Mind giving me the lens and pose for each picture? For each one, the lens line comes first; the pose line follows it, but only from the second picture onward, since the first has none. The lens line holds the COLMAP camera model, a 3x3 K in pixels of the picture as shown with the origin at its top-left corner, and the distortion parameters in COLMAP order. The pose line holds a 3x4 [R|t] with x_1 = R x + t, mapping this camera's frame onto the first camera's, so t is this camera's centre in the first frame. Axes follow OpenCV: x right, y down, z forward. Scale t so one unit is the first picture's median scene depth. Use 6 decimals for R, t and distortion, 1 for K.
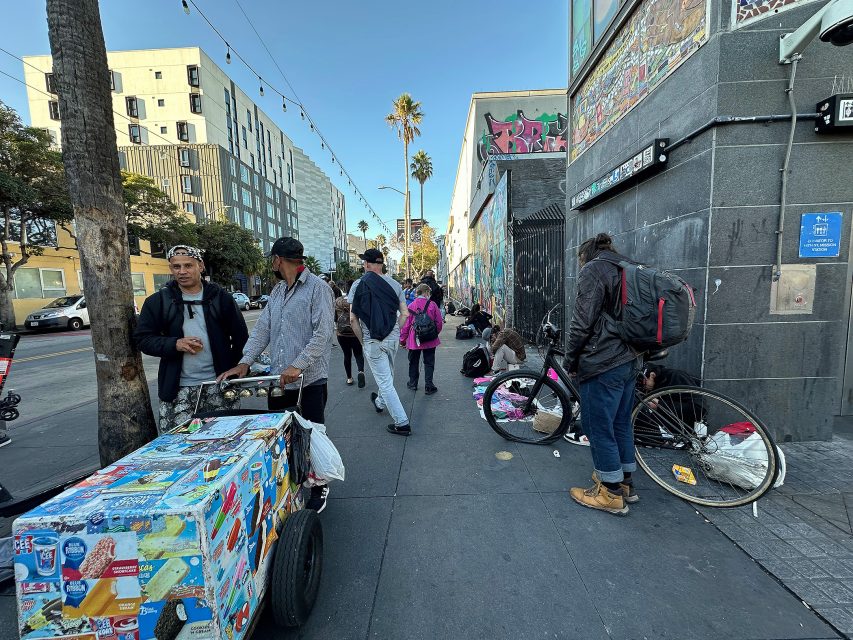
lens RADIAL K [[335.2, 0, 426.5], [0, 335.2, 320.0], [0, 0, 1]] dist [0.001403, -0.000157]
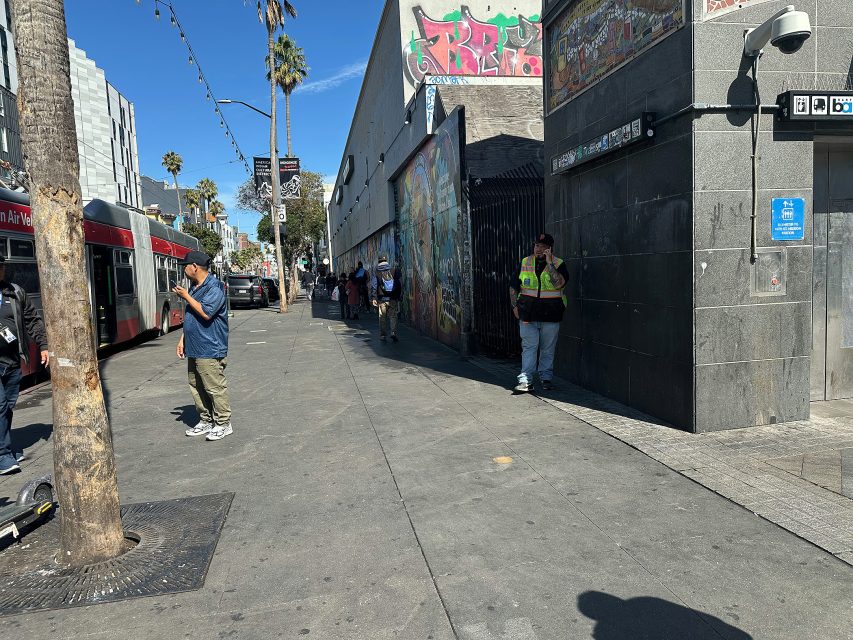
lens RADIAL K [[592.4, 0, 426.5], [0, 592.4, 320.0], [0, 0, 1]] dist [0.062631, -0.072568]
pose [[0.975462, -0.030443, 0.218053, -0.276506], [0.035157, 0.999224, -0.017774, 0.043706], [-0.217343, 0.025004, 0.975775, -0.467214]]
